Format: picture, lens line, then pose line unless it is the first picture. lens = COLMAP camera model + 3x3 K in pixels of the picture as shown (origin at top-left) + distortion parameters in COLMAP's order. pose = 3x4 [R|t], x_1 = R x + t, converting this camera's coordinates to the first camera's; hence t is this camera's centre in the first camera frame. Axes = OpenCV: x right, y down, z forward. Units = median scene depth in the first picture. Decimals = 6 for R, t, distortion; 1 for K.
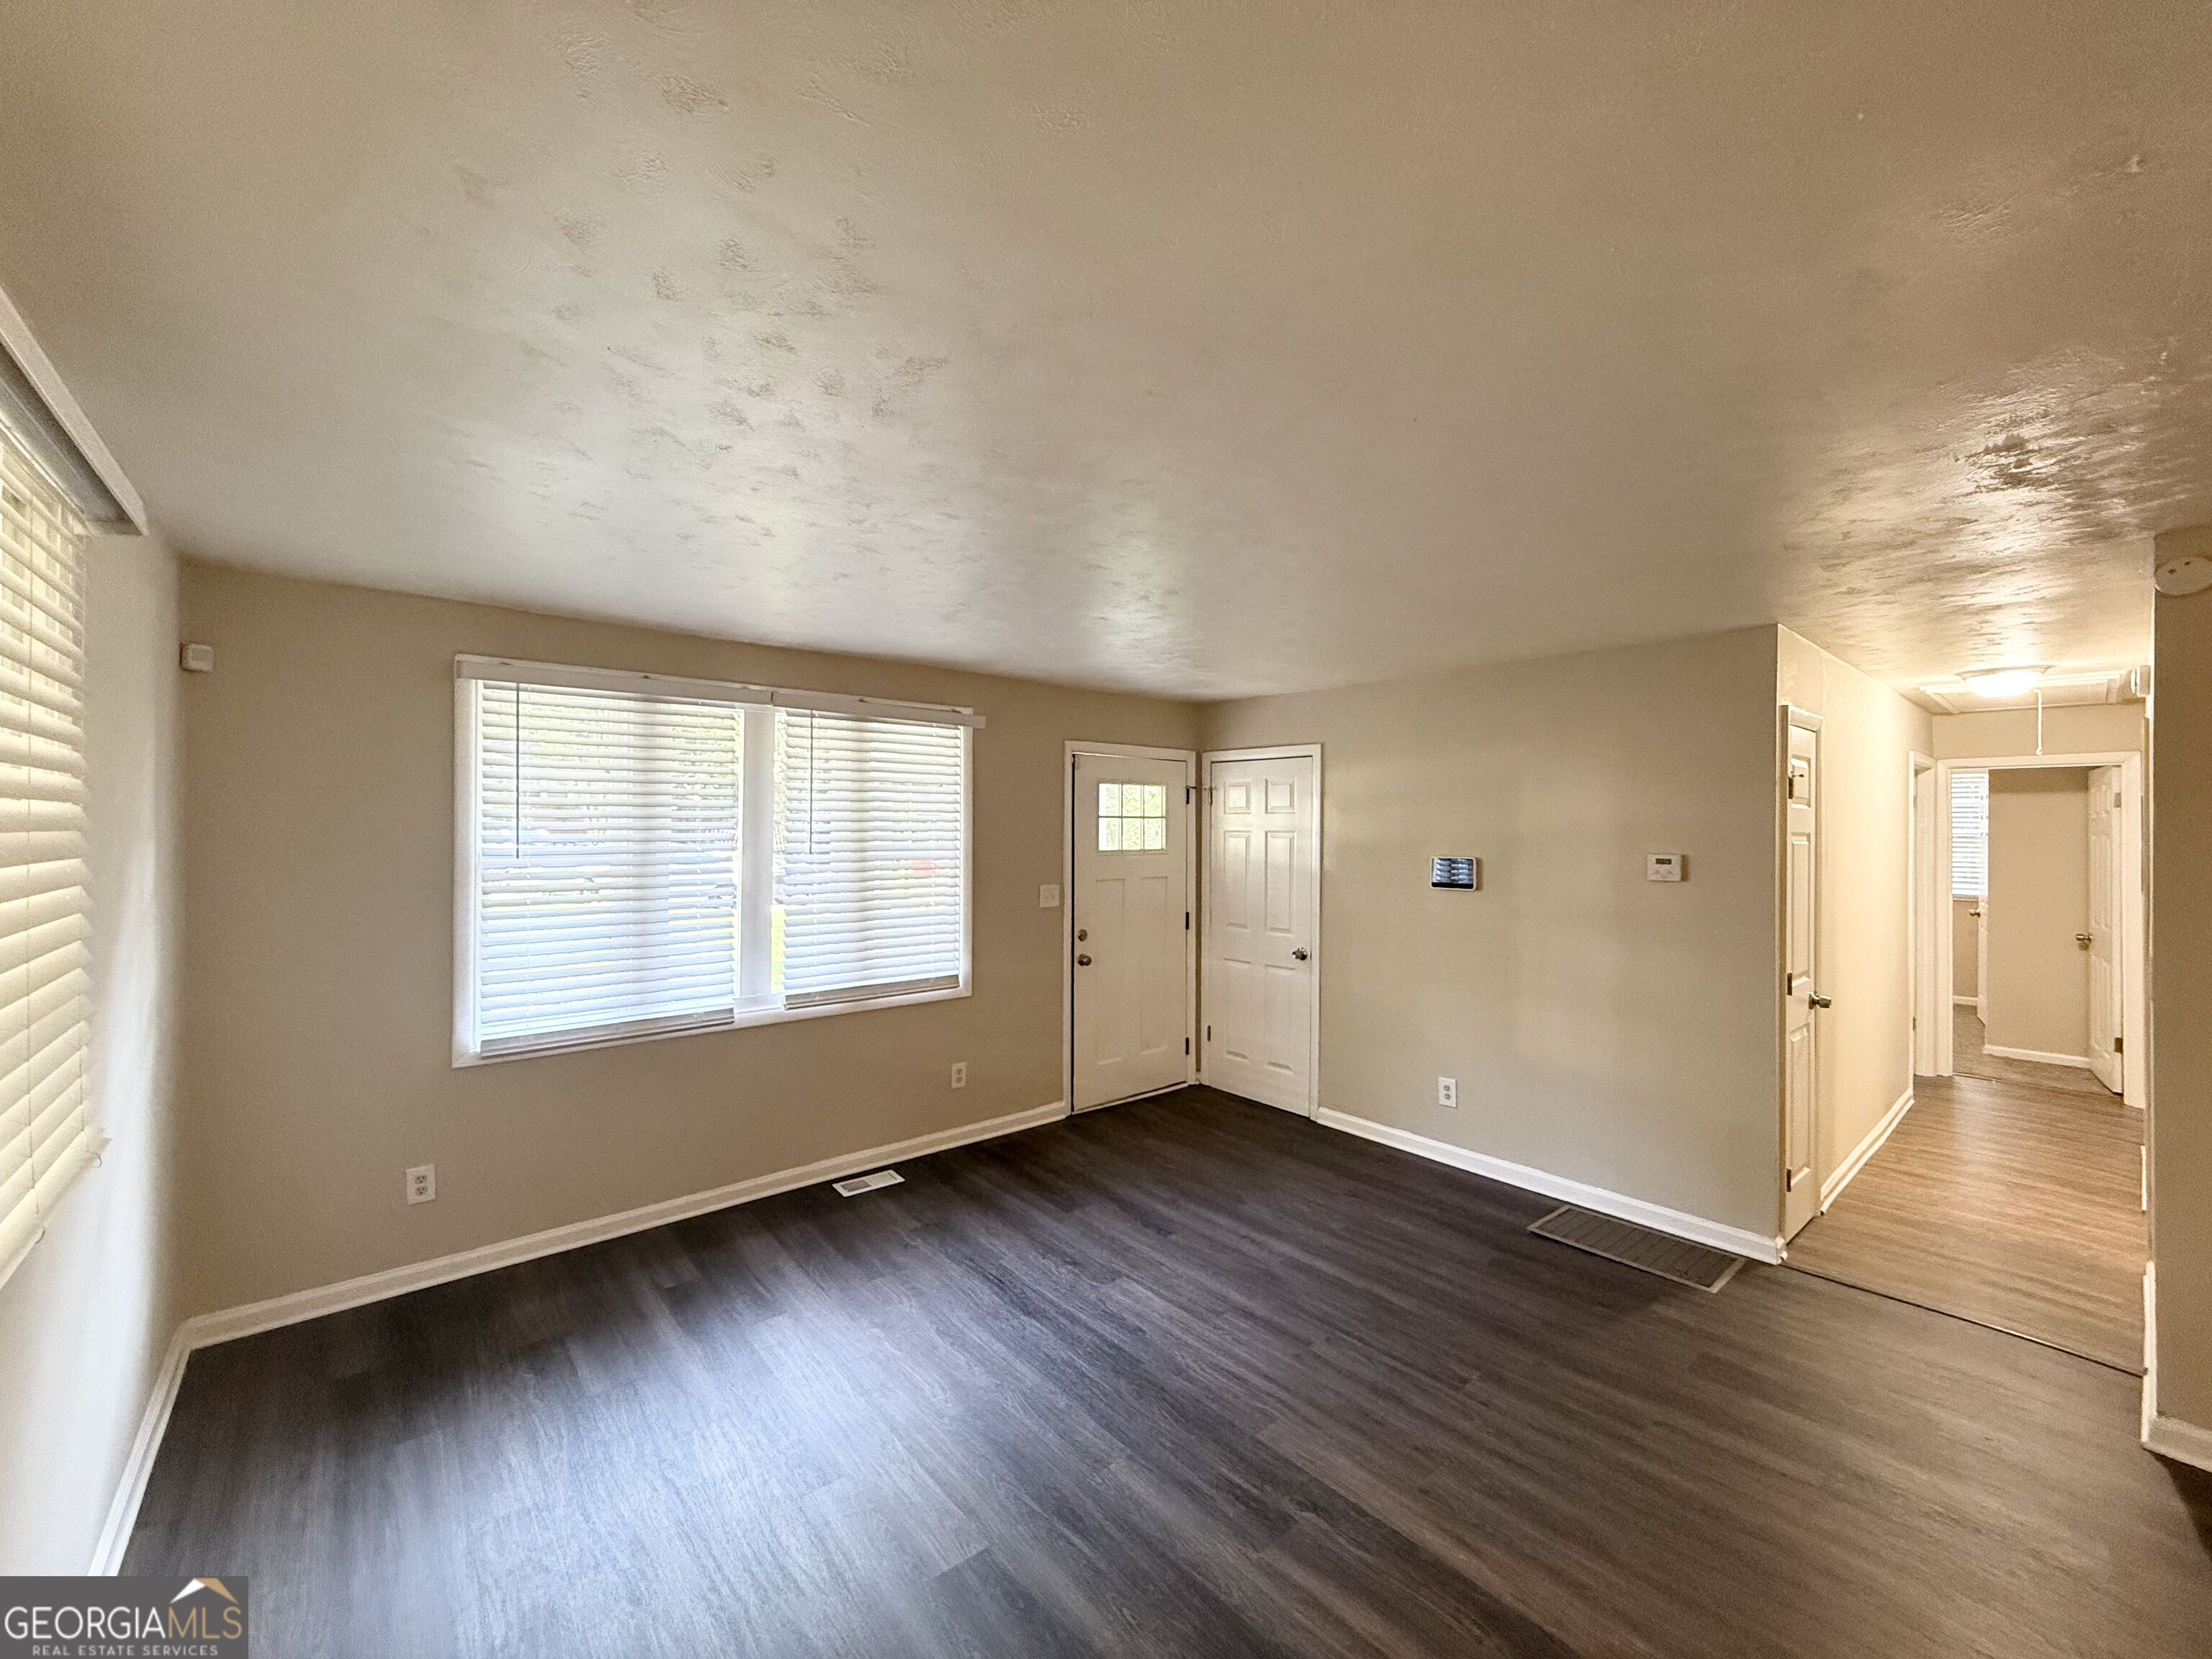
lens RADIAL K [[878.9, 0, 1102.4], [0, 878.9, 824.1], [0, 0, 1]] dist [-0.001861, 0.000924]
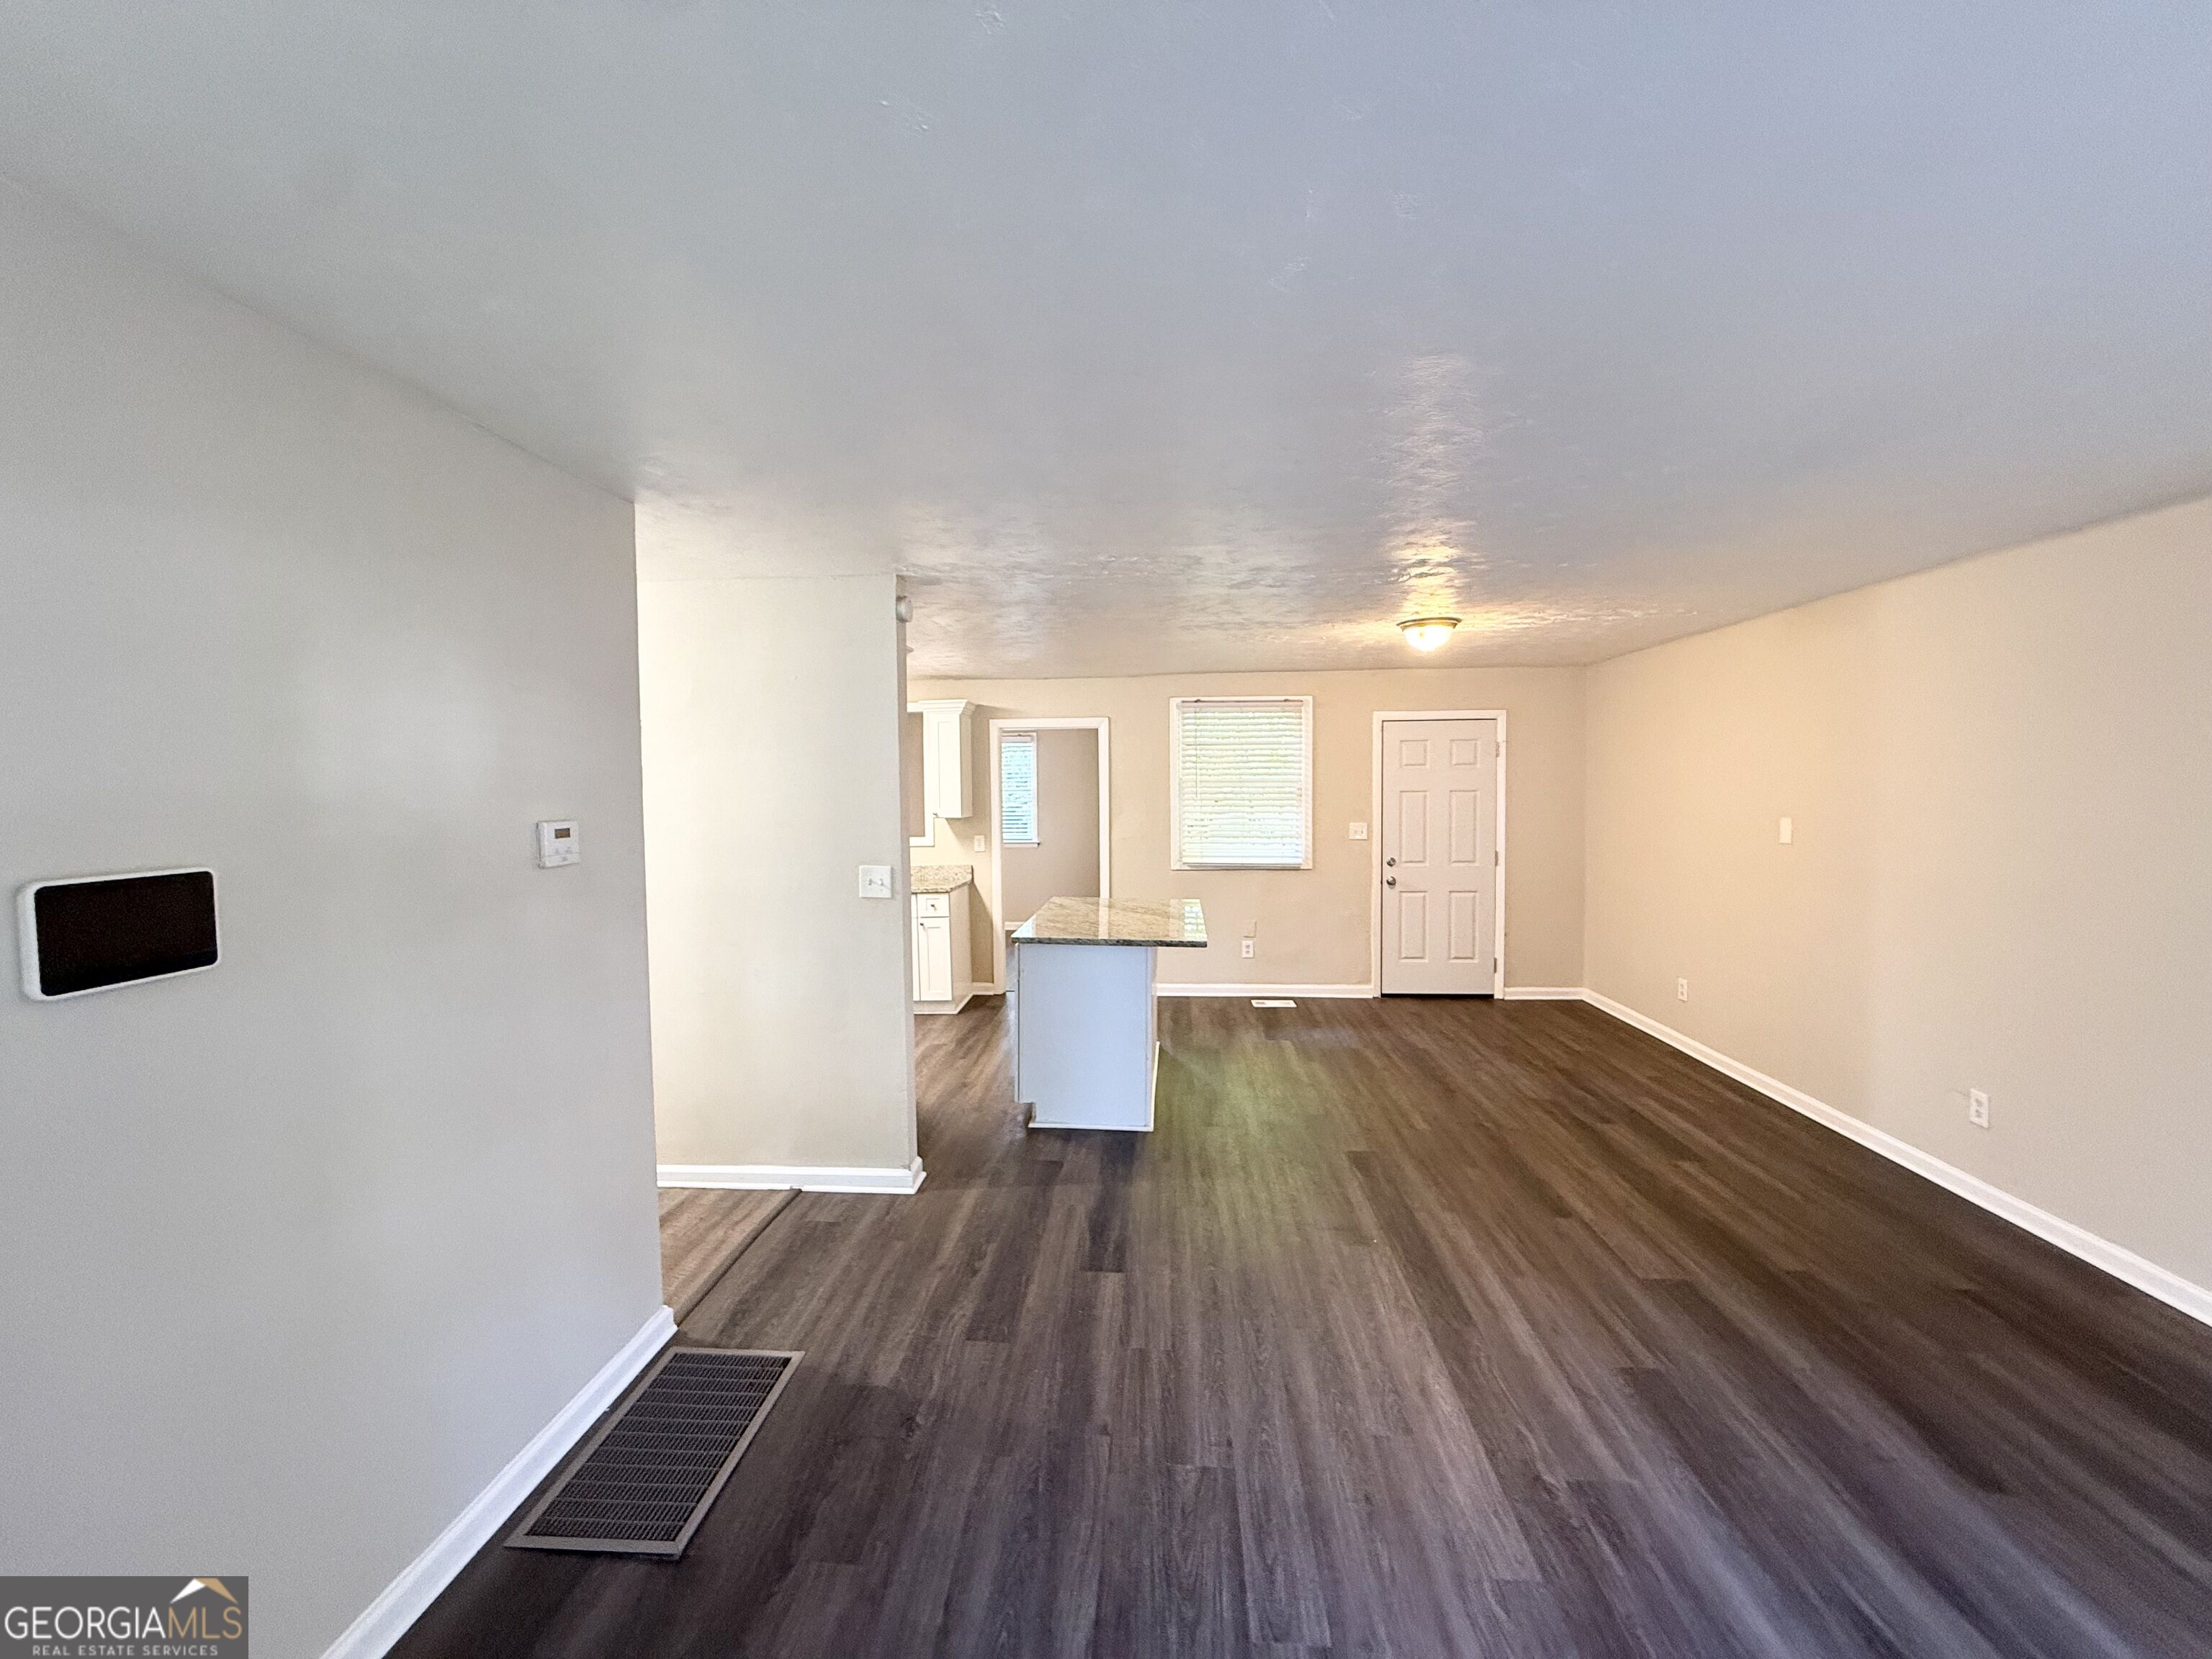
lens RADIAL K [[878.9, 0, 1098.9], [0, 878.9, 824.0], [0, 0, 1]] dist [-0.001861, 0.000924]
pose [[-0.711861, -0.030091, 0.701675, -0.040971], [0.003557, 0.998914, 0.046447, 0.009352], [-0.702311, 0.035560, -0.710981, 1.158299]]
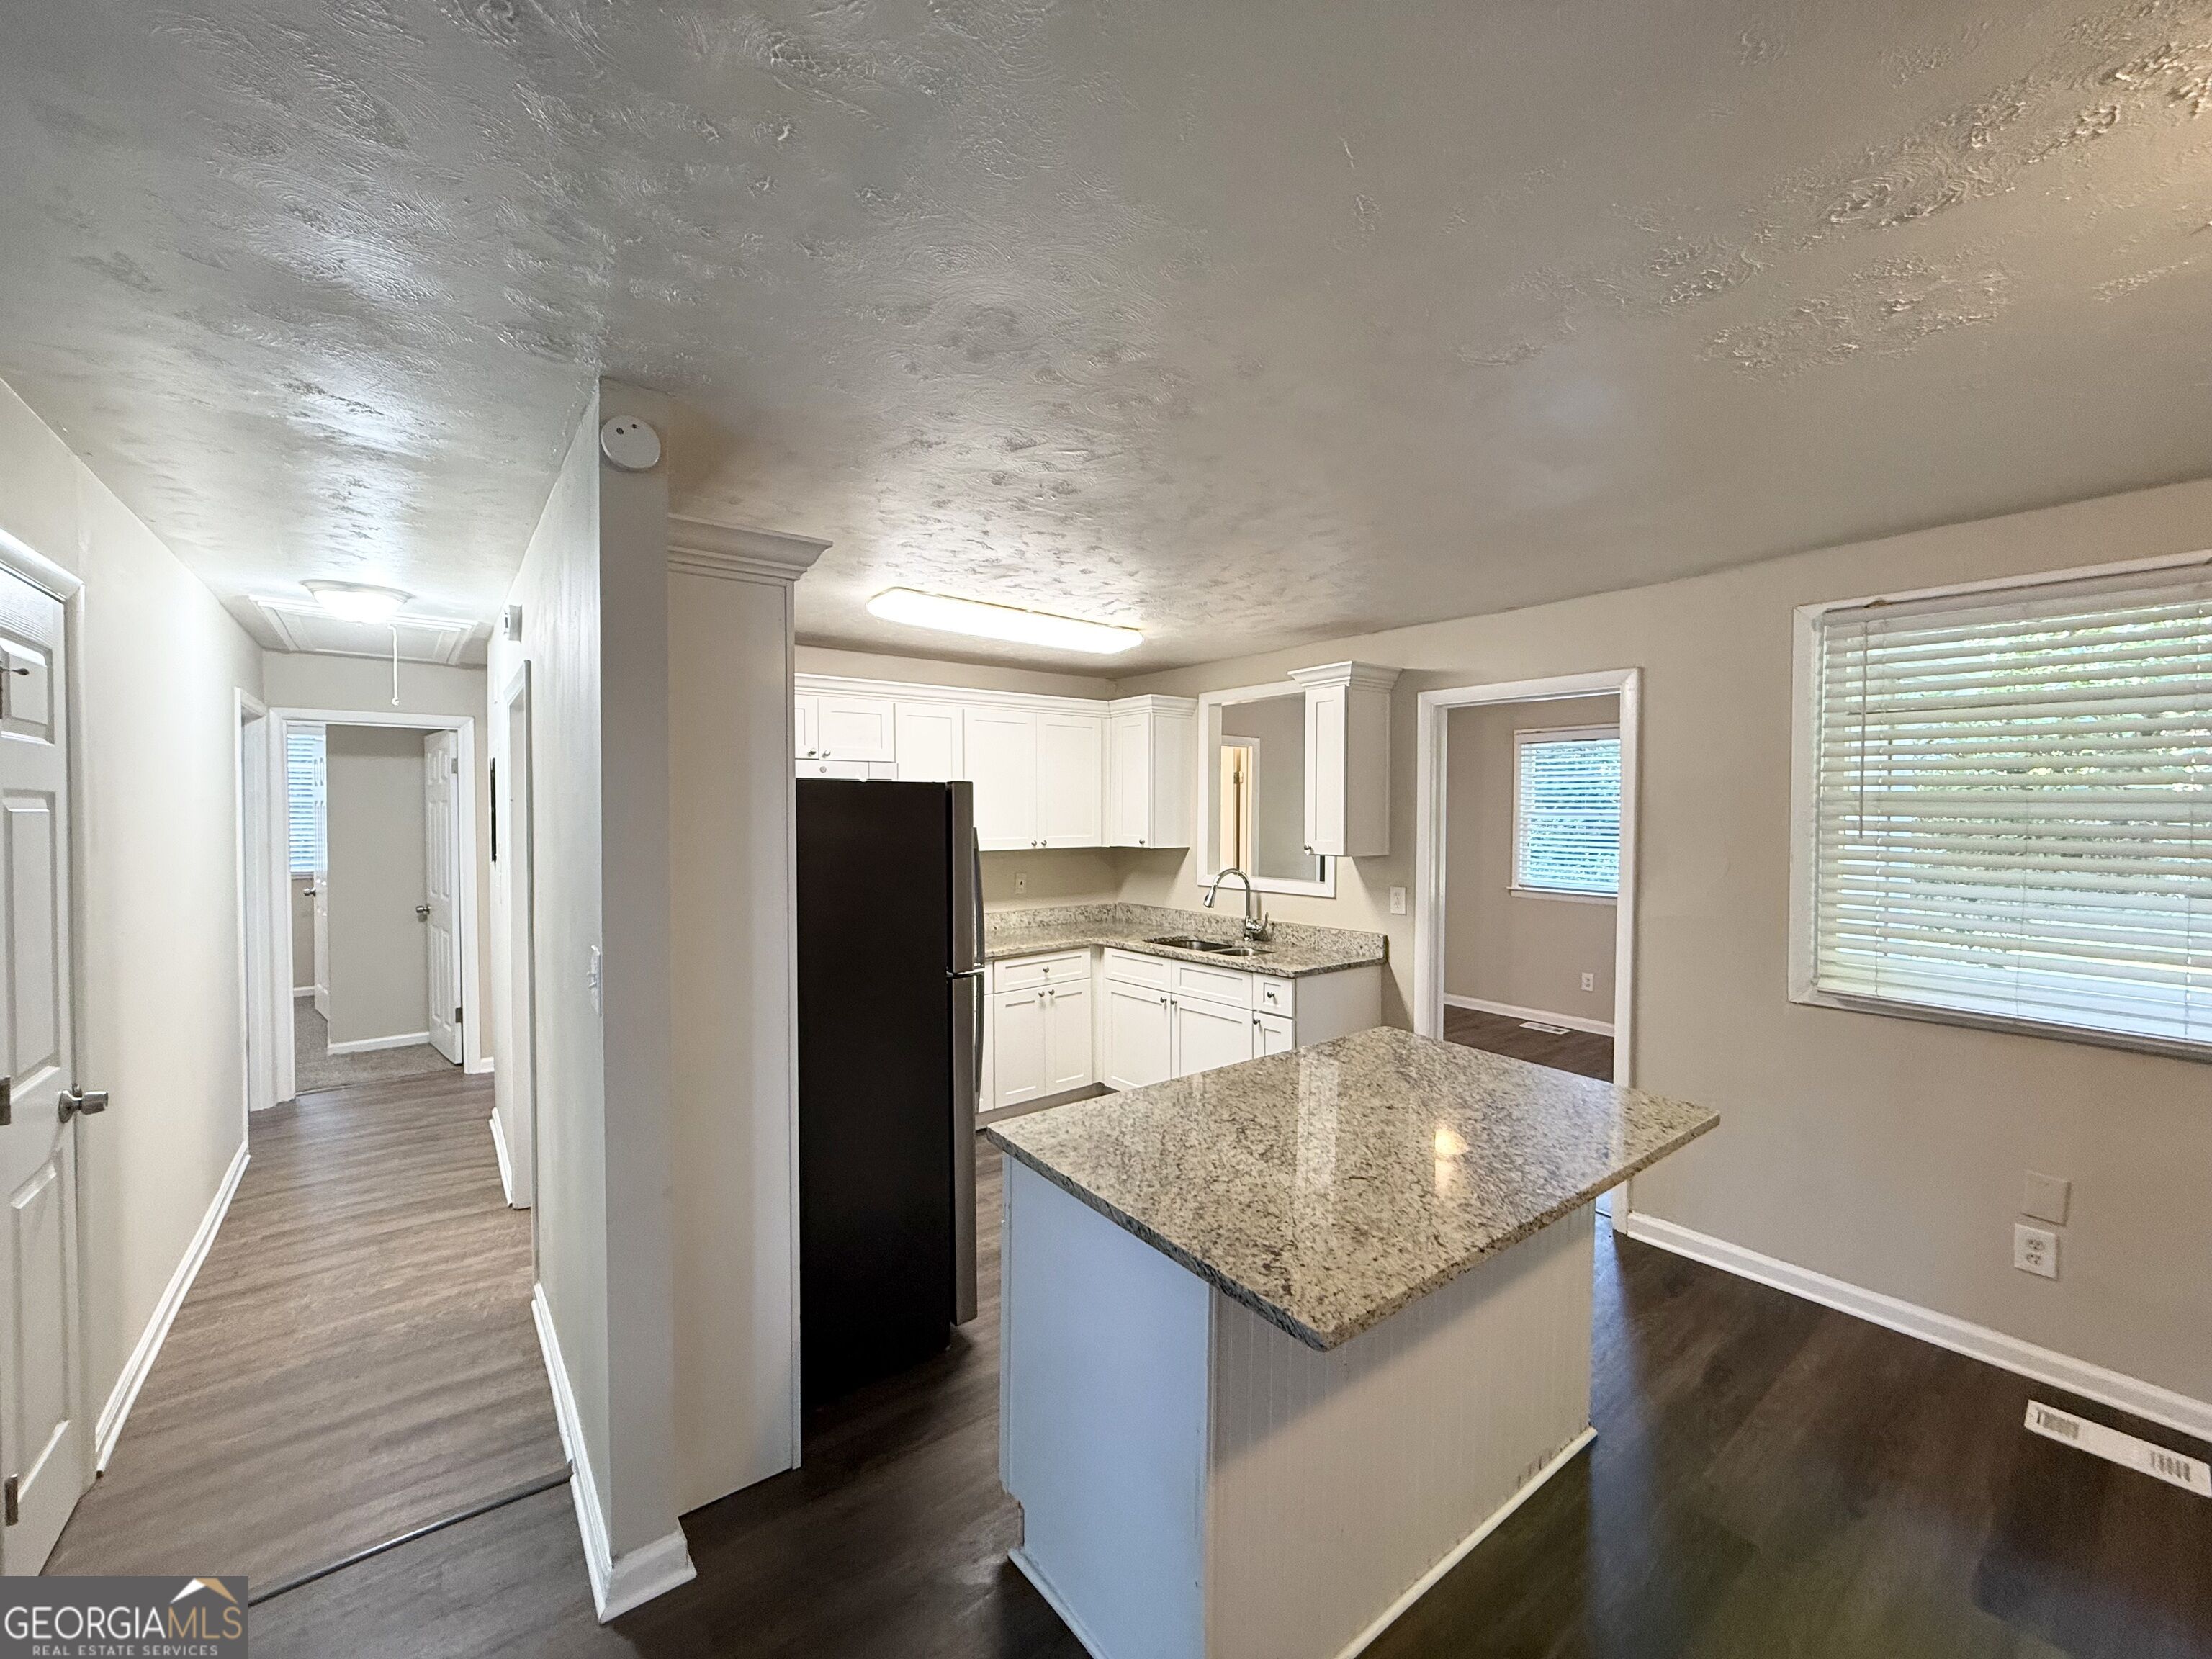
lens RADIAL K [[878.9, 0, 1100.1], [0, 878.9, 824.4], [0, 0, 1]] dist [-0.001861, 0.000924]
pose [[0.043117, -0.025190, 0.998752, 0.309406], [-0.005733, 0.999659, 0.025461, 0.012857], [-0.999054, -0.006824, 0.042958, 0.354224]]
